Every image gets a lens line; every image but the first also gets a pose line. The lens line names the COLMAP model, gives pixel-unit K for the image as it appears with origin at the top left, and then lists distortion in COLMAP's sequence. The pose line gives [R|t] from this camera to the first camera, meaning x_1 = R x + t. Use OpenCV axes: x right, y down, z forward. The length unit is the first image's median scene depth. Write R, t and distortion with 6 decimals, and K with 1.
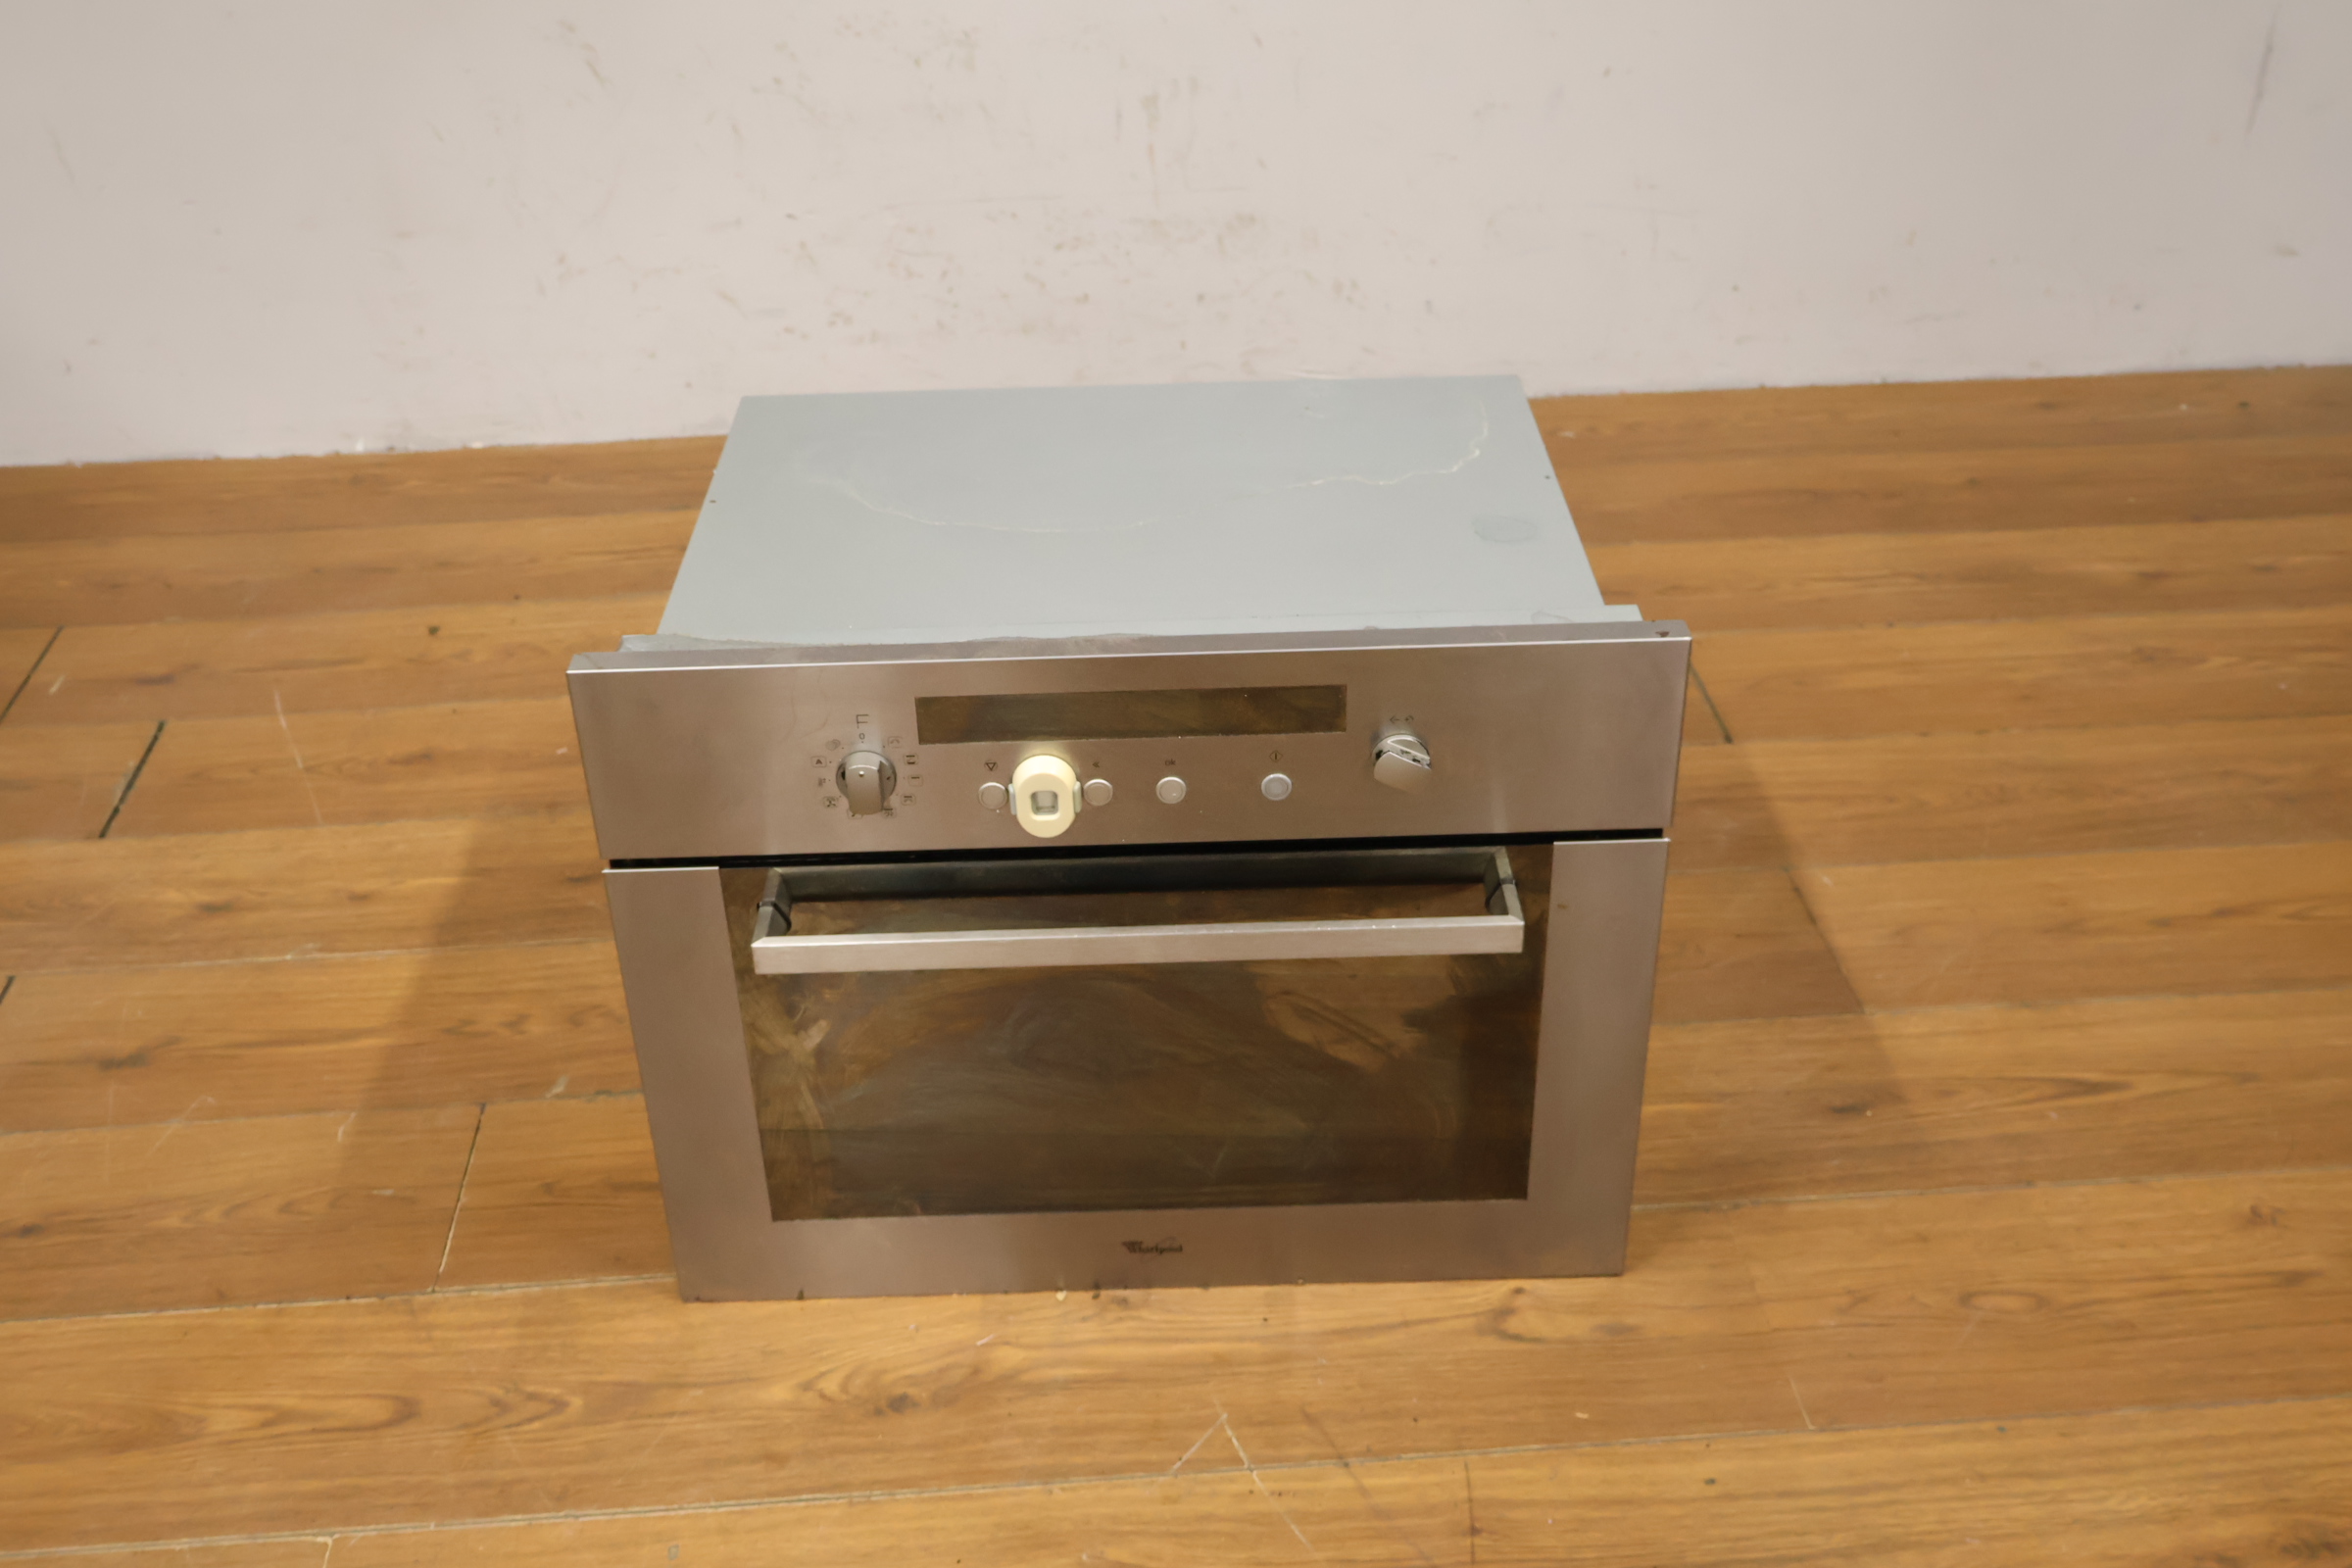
lens RADIAL K [[2326.2, 0, 1175.2], [0, 2326.2, 791.5], [0, 0, 1]] dist [-0.001036, 0.000000]
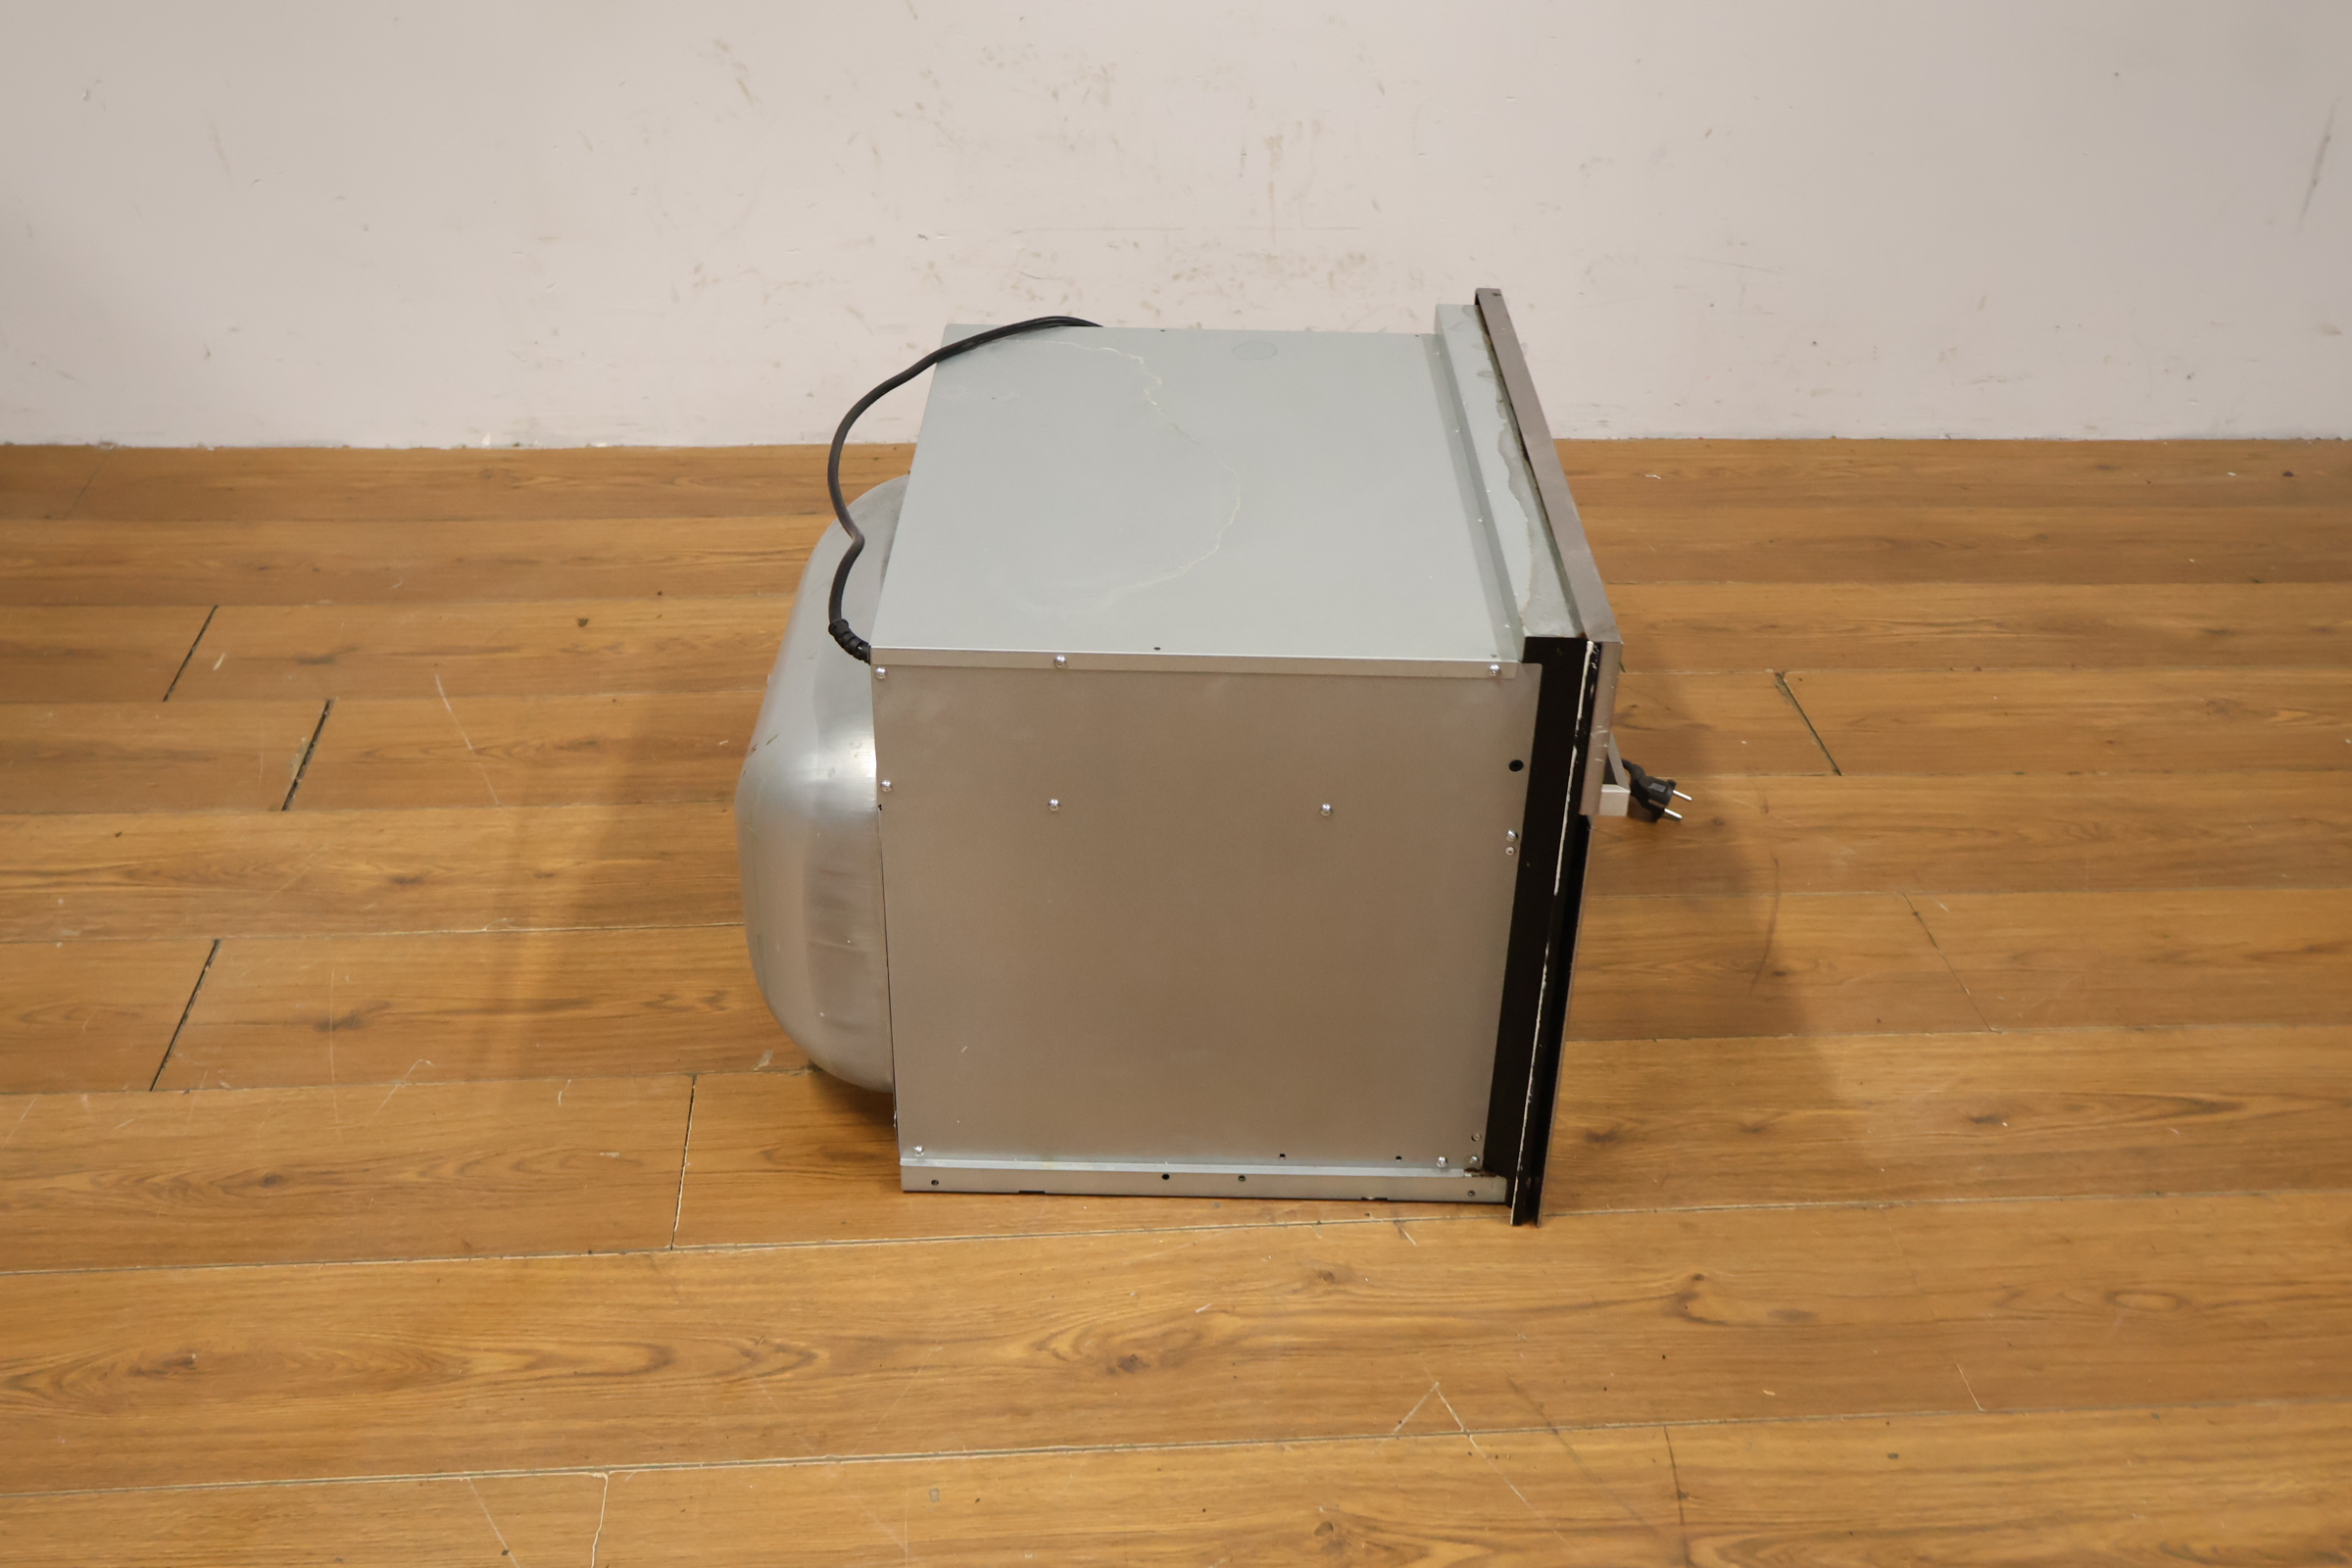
lens RADIAL K [[2326.2, 0, 1164.9], [0, 2326.2, 788.3], [0, 0, 1]] dist [-0.001036, 0.000000]
pose [[0.998817, 0.035920, 0.032764, -0.140475], [-0.035561, 0.999302, -0.011468, 0.011081], [-0.033153, 0.010289, 0.999397, -0.062825]]
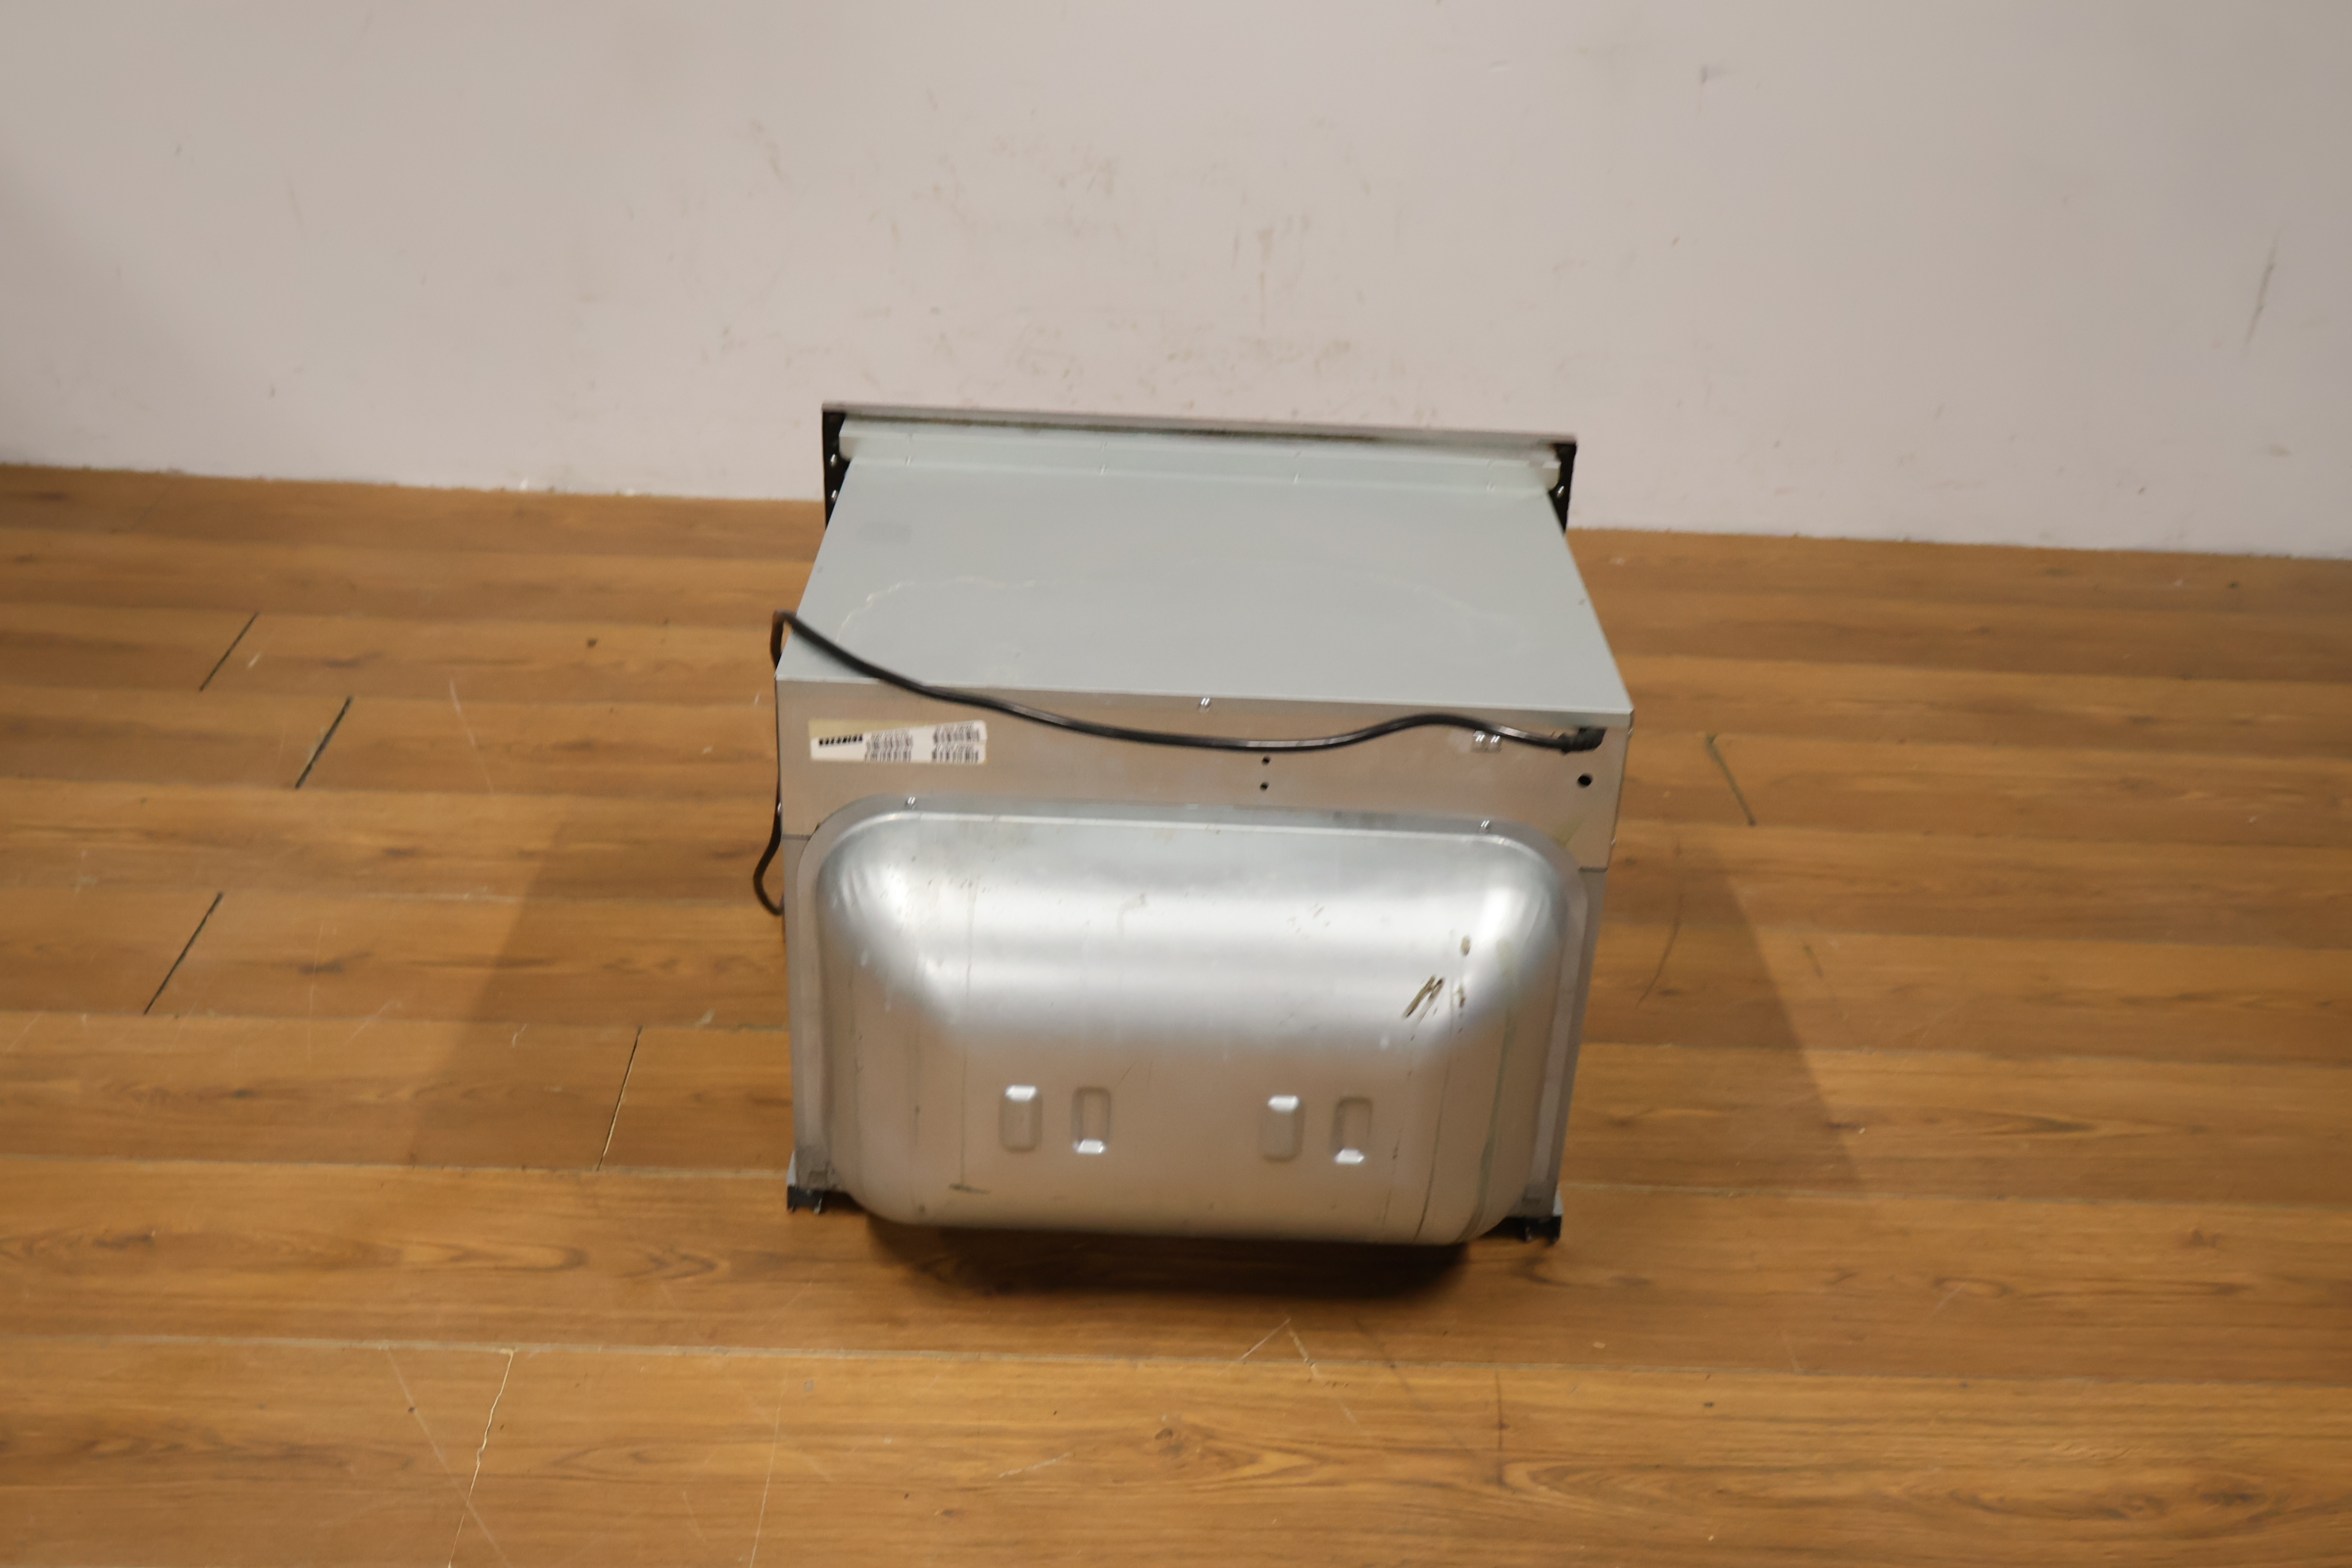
lens RADIAL K [[2326.2, 0, 1163.2], [0, 2326.2, 776.5], [0, 0, 1]] dist [-0.001036, 0.000000]
pose [[0.996662, 0.081236, -0.008129, -0.049731], [-0.081627, 0.993414, -0.080415, 0.094243], [0.001543, 0.080811, 0.996728, -0.156368]]
